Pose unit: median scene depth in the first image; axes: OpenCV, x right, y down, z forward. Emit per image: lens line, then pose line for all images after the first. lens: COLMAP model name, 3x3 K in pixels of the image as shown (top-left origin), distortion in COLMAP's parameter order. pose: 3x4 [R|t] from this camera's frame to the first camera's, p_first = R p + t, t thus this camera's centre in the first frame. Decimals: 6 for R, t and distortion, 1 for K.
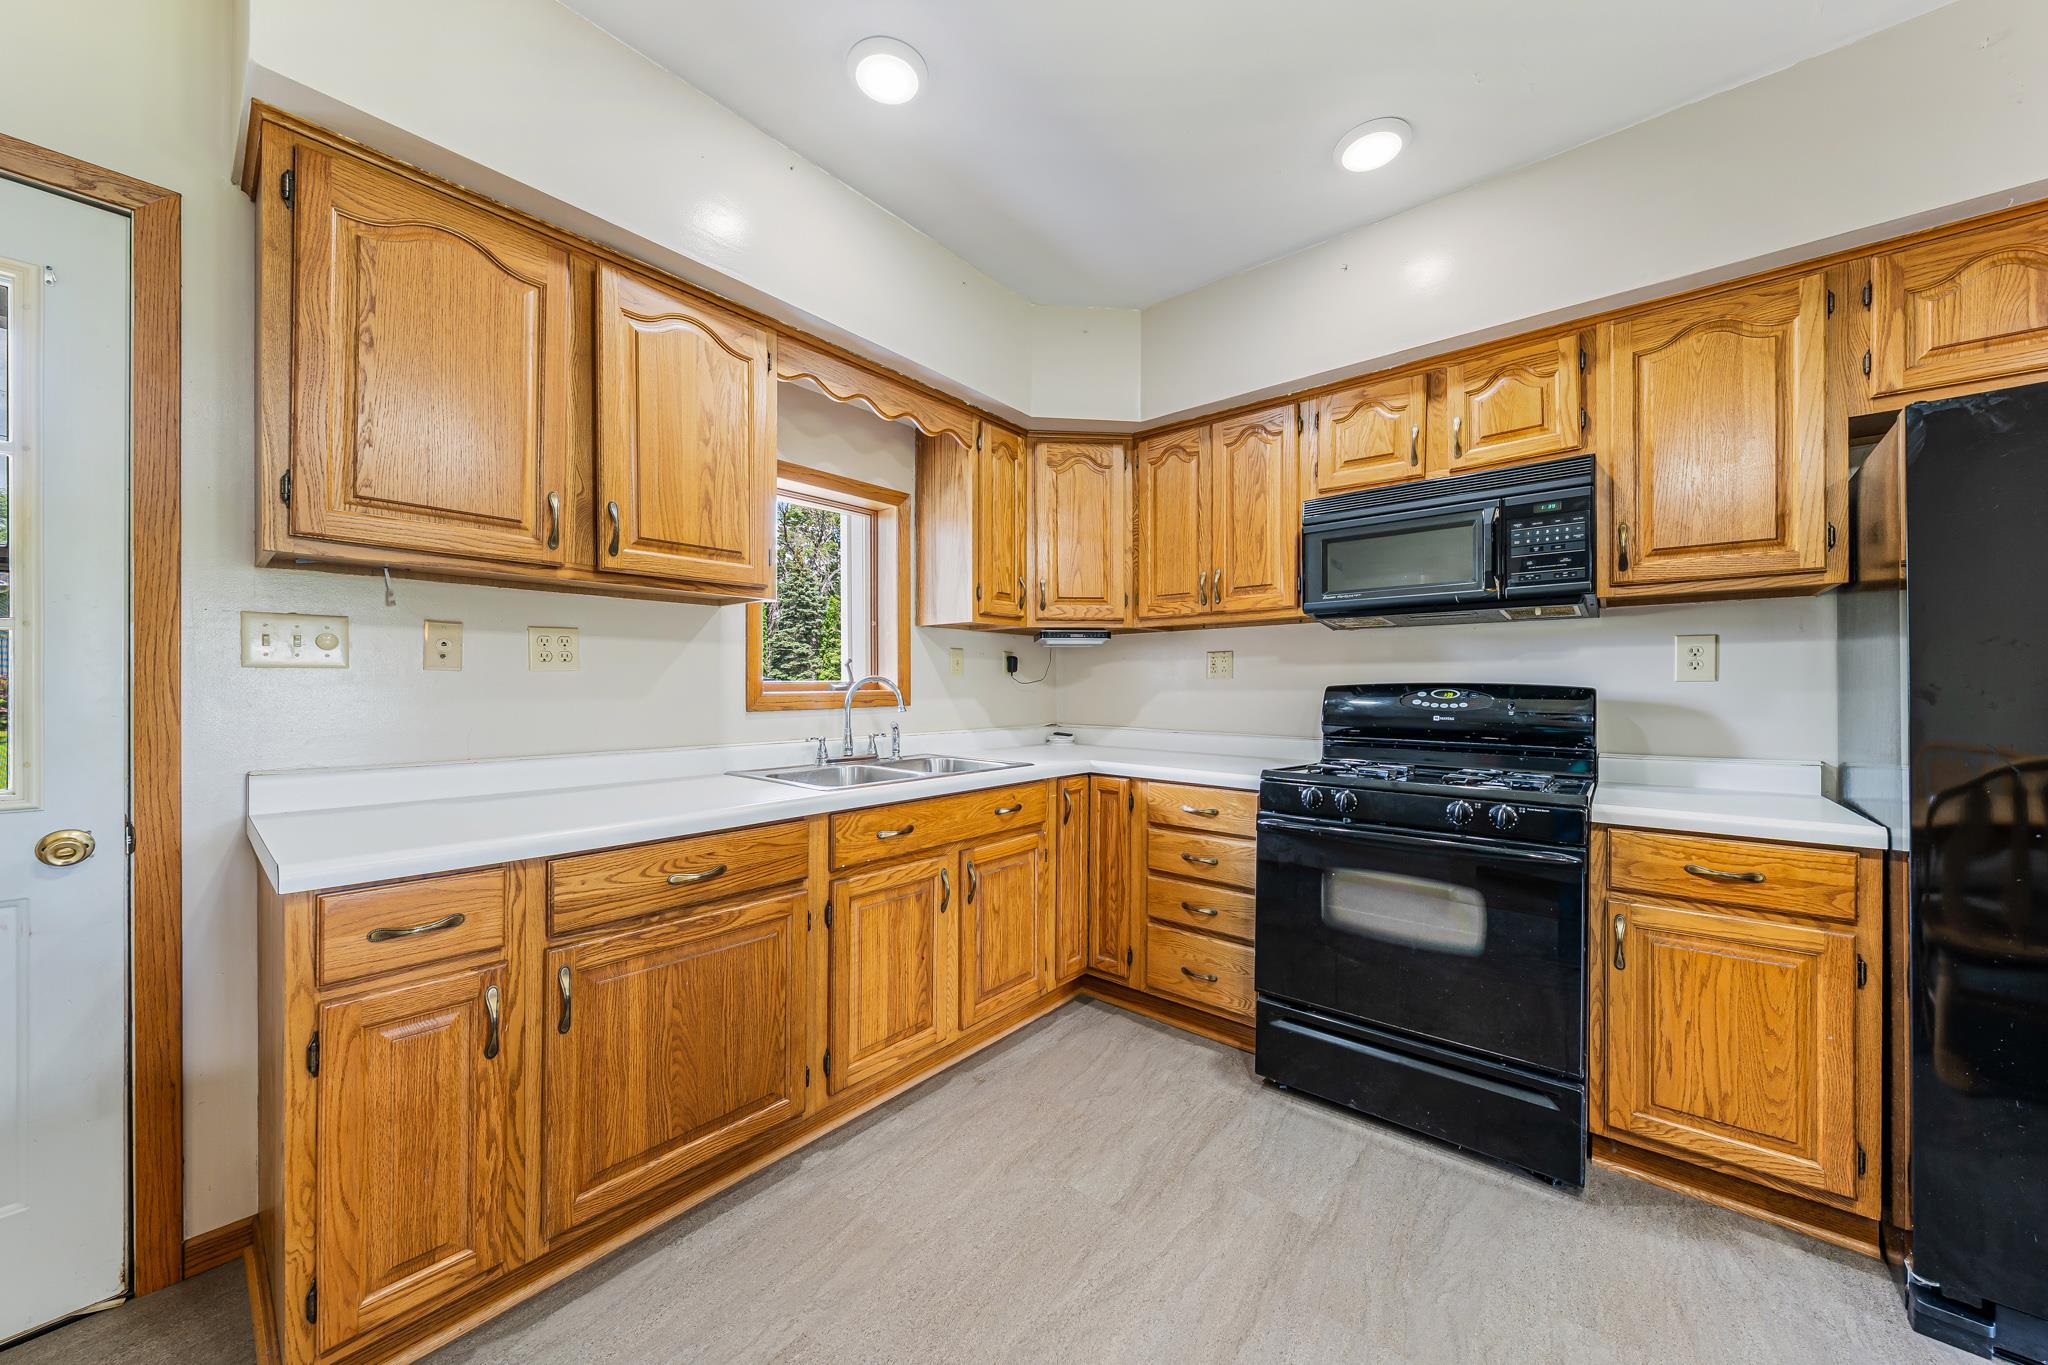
lens RADIAL K [[718.2, 0, 1019.9], [0, 718.2, 690.6], [0, 0, 1]] dist [-0.004672, -0.000308]
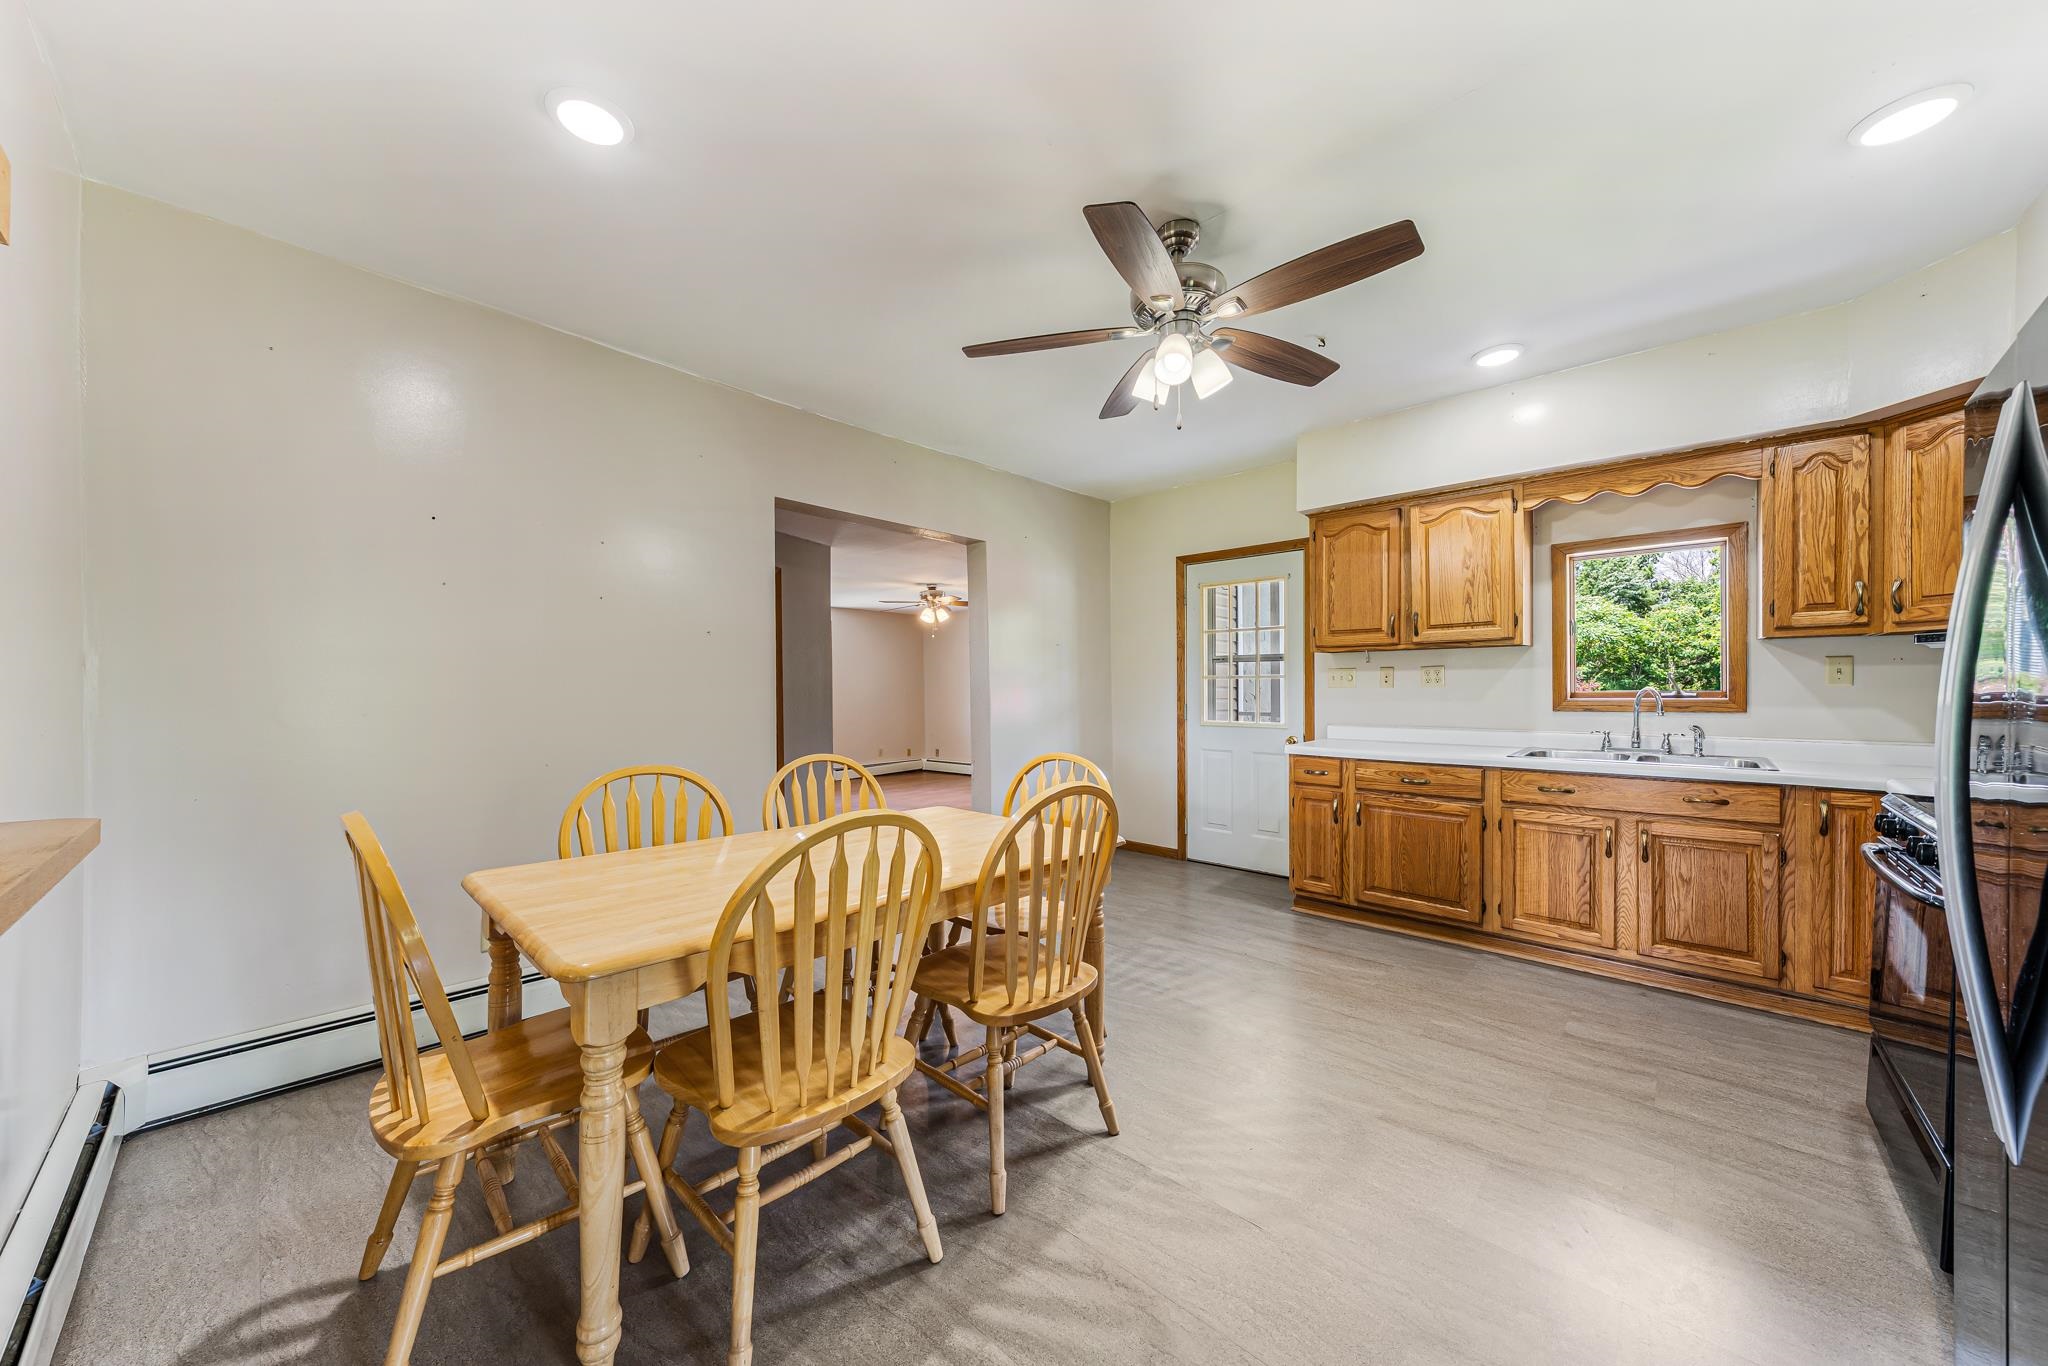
lens RADIAL K [[718.2, 0, 1015.2], [0, 718.2, 688.1], [0, 0, 1]] dist [-0.004672, -0.000308]
pose [[-0.054867, 0.005940, -0.998476, 1.344599], [0.004782, 0.999972, 0.005686, -0.037551], [0.998482, -0.004463, -0.054893, -0.087124]]
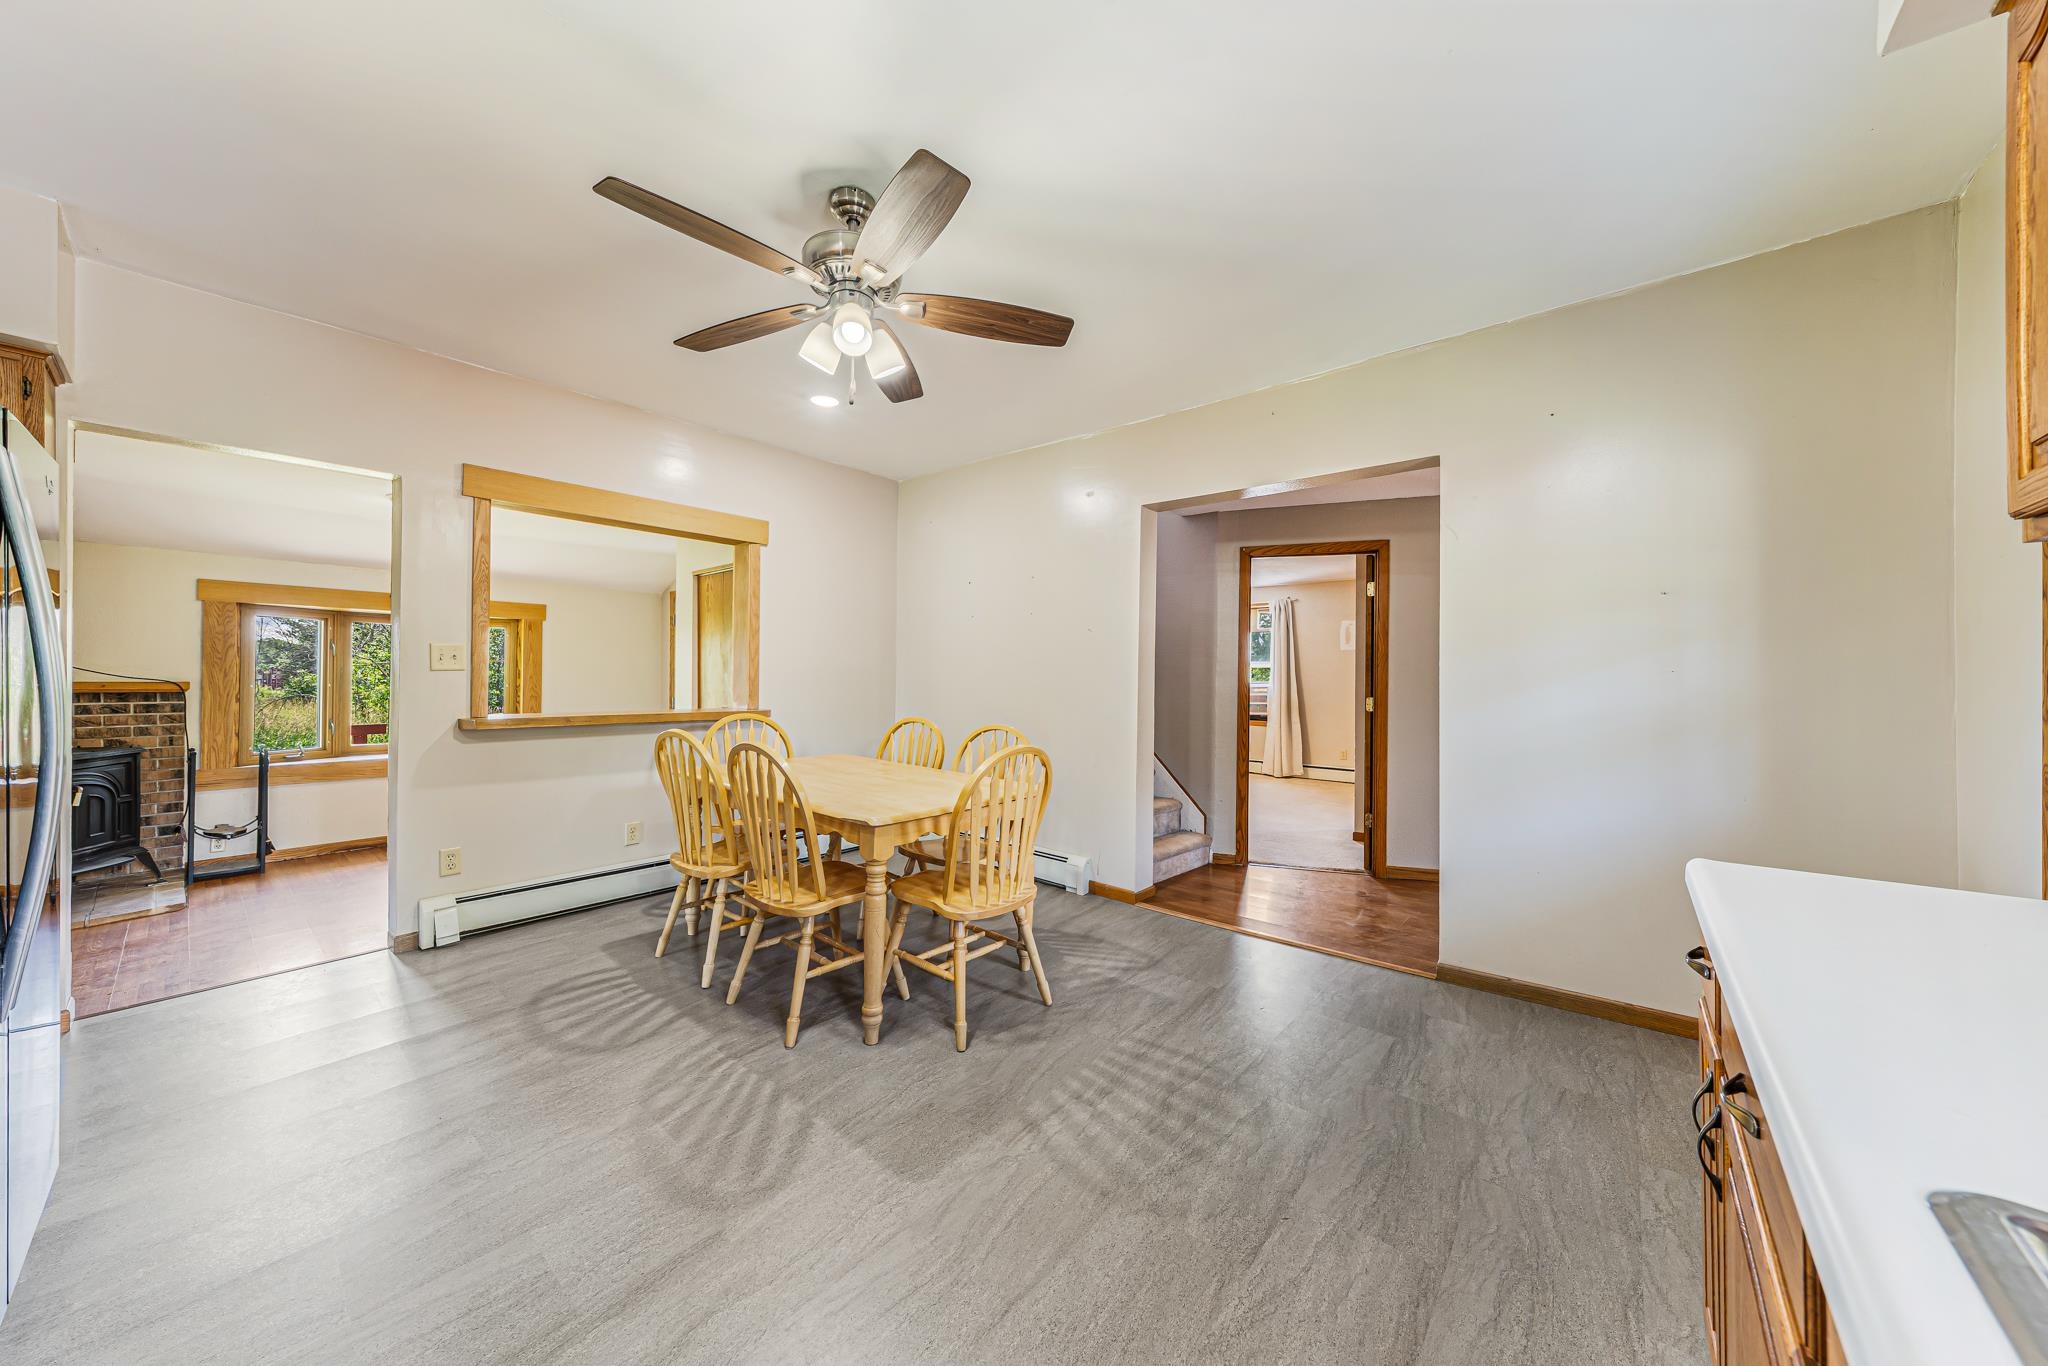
lens RADIAL K [[718.2, 0, 1010.4], [0, 718.2, 664.3], [0, 0, 1]] dist [-0.004672, -0.000308]
pose [[-0.999985, -0.000627, 0.005486, 0.054214], [-0.000659, 0.999983, -0.005733, -0.038273], [-0.005482, -0.005737, -0.999969, 1.105852]]
